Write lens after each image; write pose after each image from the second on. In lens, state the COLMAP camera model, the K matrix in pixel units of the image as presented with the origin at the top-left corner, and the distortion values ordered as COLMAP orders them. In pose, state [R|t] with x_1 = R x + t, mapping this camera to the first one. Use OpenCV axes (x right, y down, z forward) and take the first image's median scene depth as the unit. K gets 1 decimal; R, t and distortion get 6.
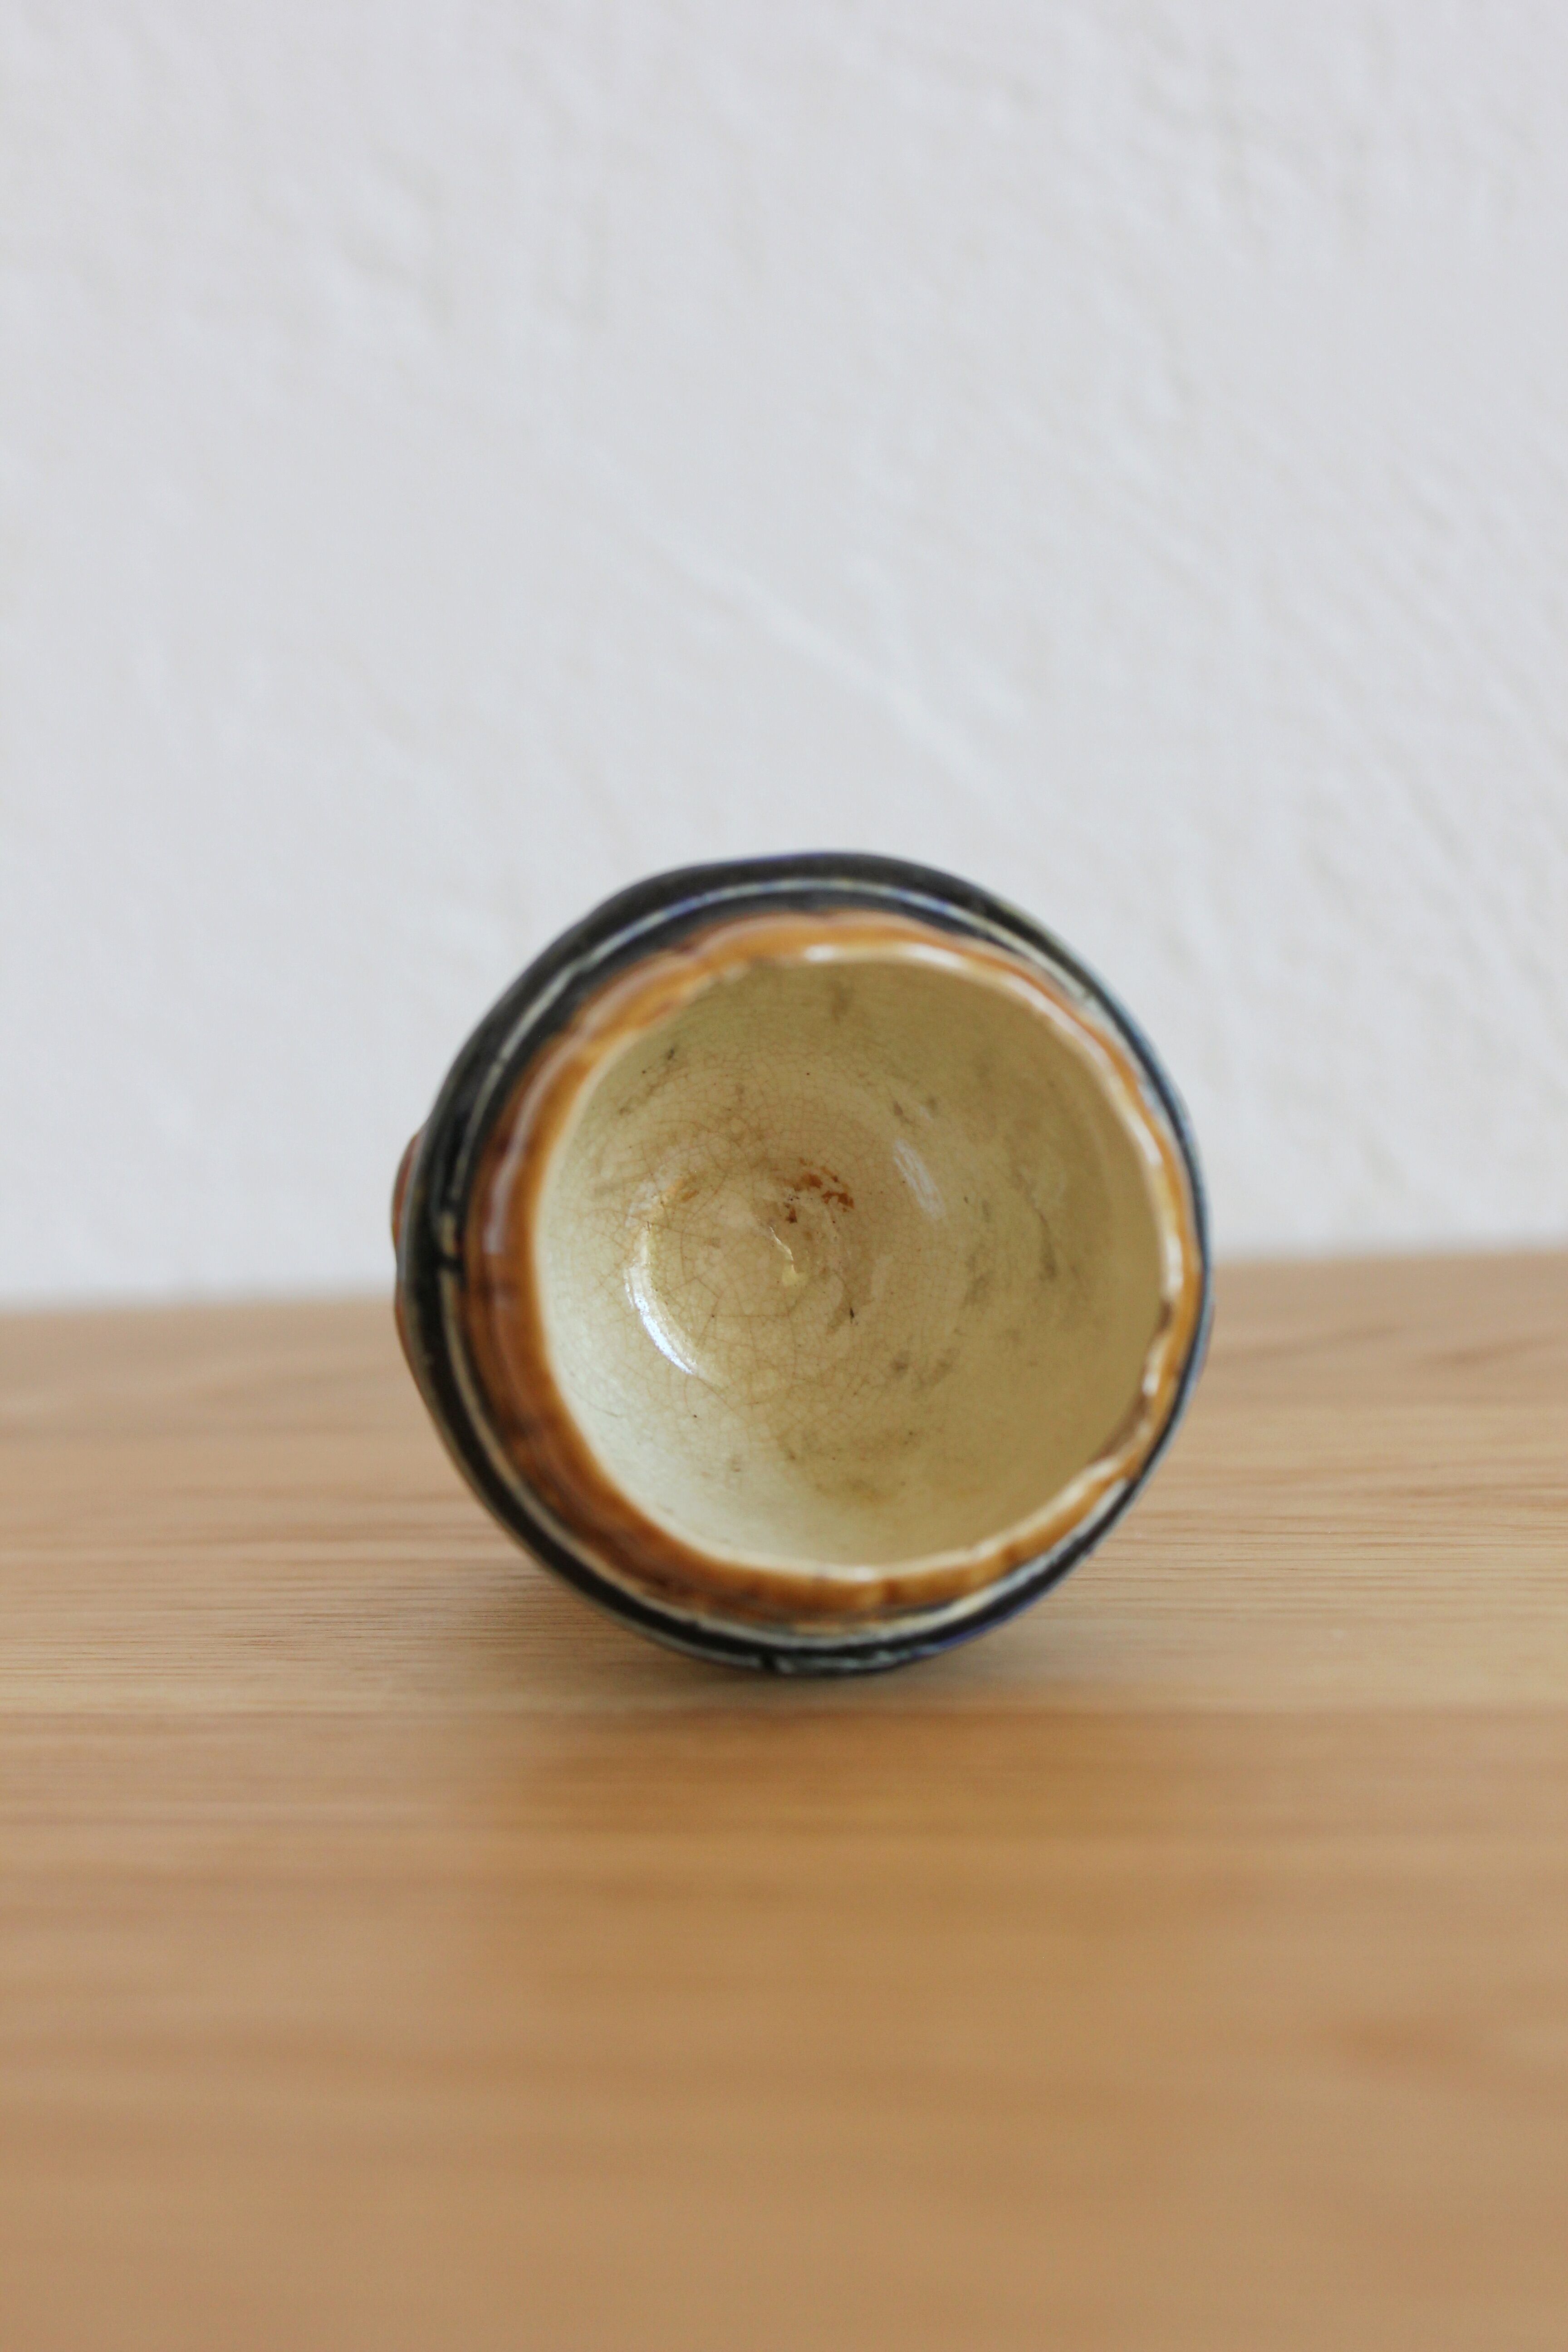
lens RADIAL K [[2981.5, 0, 784.0], [0, 2981.5, 1176.0], [0, 0, 1]] dist [-0.075134, 0.037772]
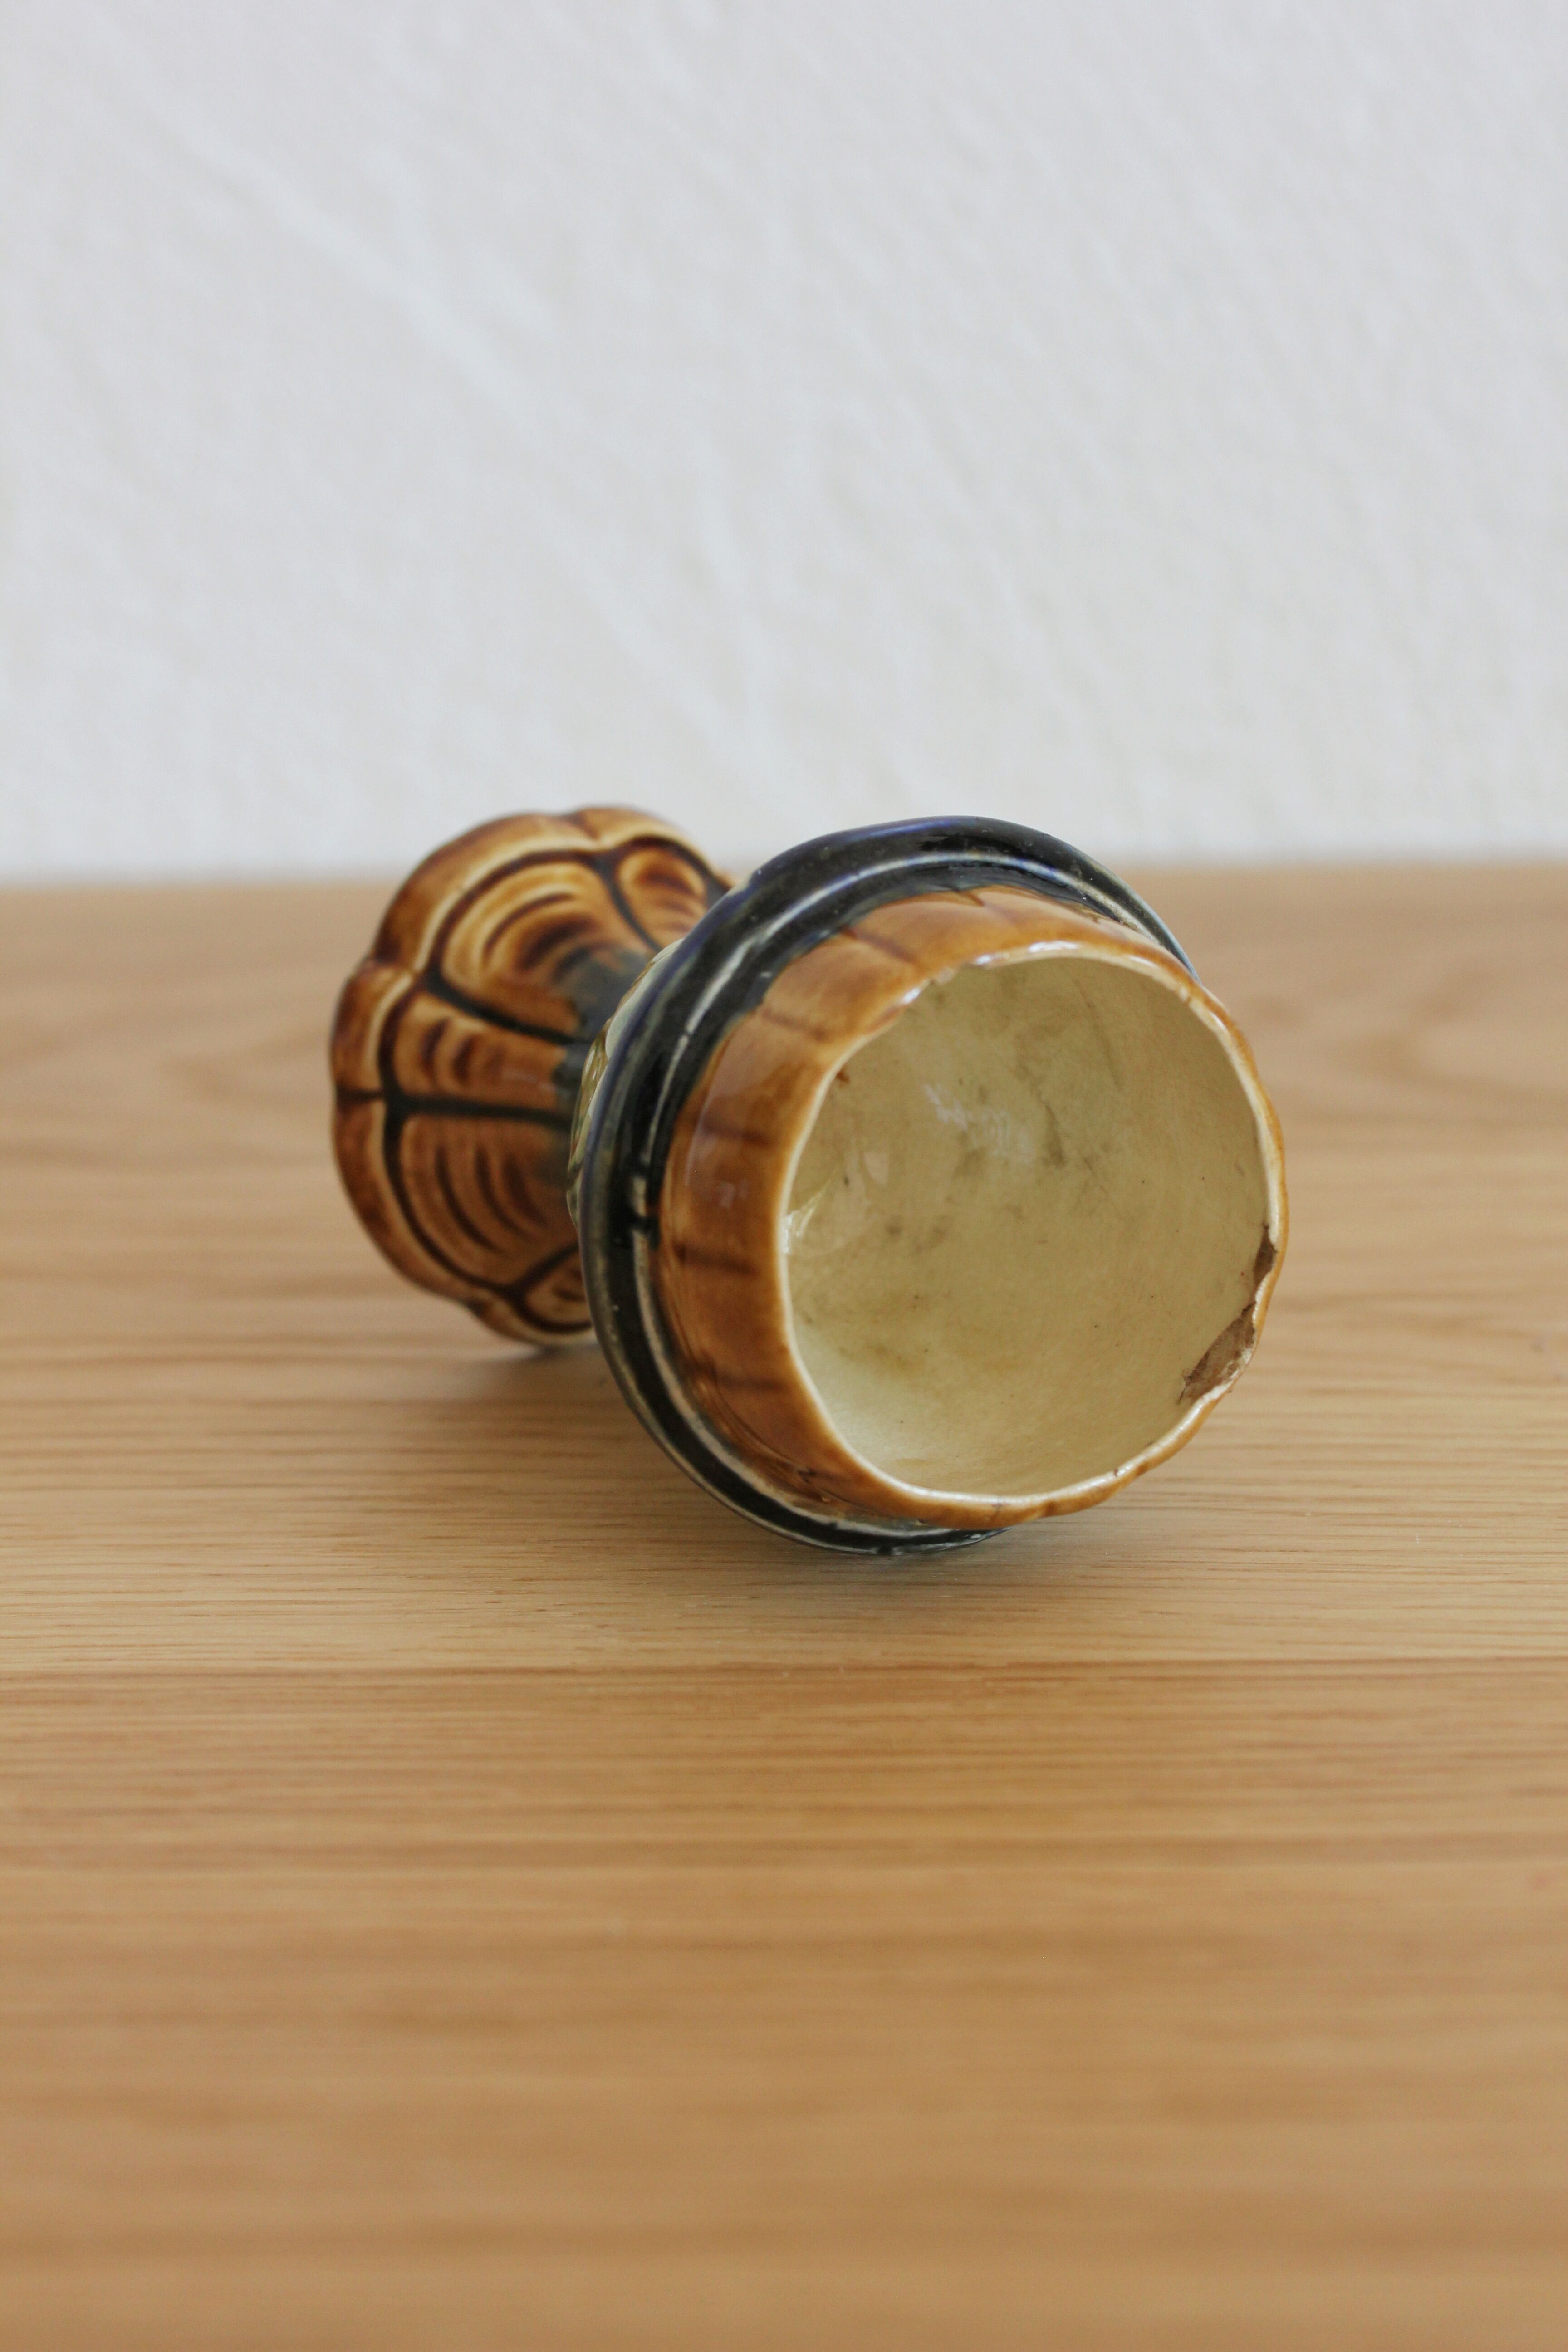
lens RADIAL K [[2981.5, 0, 784.0], [0, 2981.5, 1176.0], [0, 0, 1]] dist [-0.075134, 0.037772]
pose [[0.972443, -0.017337, 0.232496, -0.273205], [-0.022212, 0.985805, 0.166417, -0.147031], [-0.232081, -0.166995, 0.958254, -0.038886]]
